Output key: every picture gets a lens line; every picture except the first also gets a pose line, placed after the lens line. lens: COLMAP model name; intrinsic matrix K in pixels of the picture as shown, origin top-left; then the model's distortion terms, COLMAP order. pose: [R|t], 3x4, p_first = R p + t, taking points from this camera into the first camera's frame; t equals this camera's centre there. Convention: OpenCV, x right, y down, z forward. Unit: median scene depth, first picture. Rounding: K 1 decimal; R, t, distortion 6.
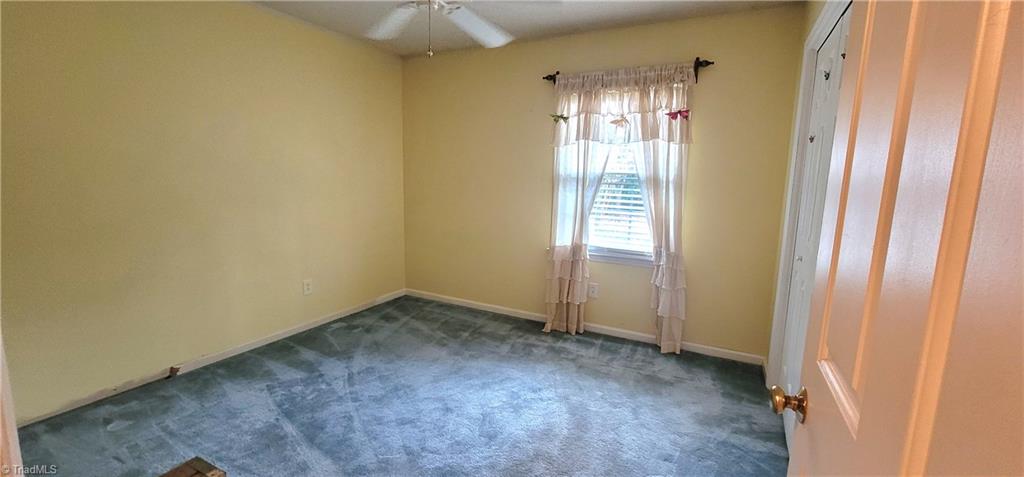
lens RADIAL K [[417.5, 0, 510.4], [0, 417.5, 242.9], [0, 0, 1]] dist [-0.005969, 0.001104]
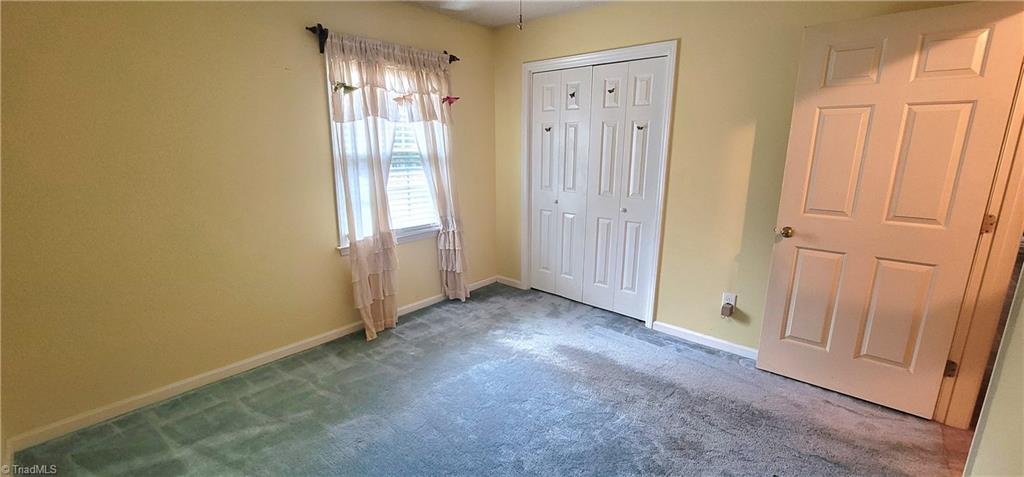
lens RADIAL K [[417.5, 0, 509.7], [0, 417.5, 236.9], [0, 0, 1]] dist [-0.005969, 0.001104]
pose [[0.225052, -0.231072, 0.946550, -0.667408], [0.158430, 0.967222, 0.198450, -0.127611], [-0.961380, 0.105301, 0.254284, 0.520986]]
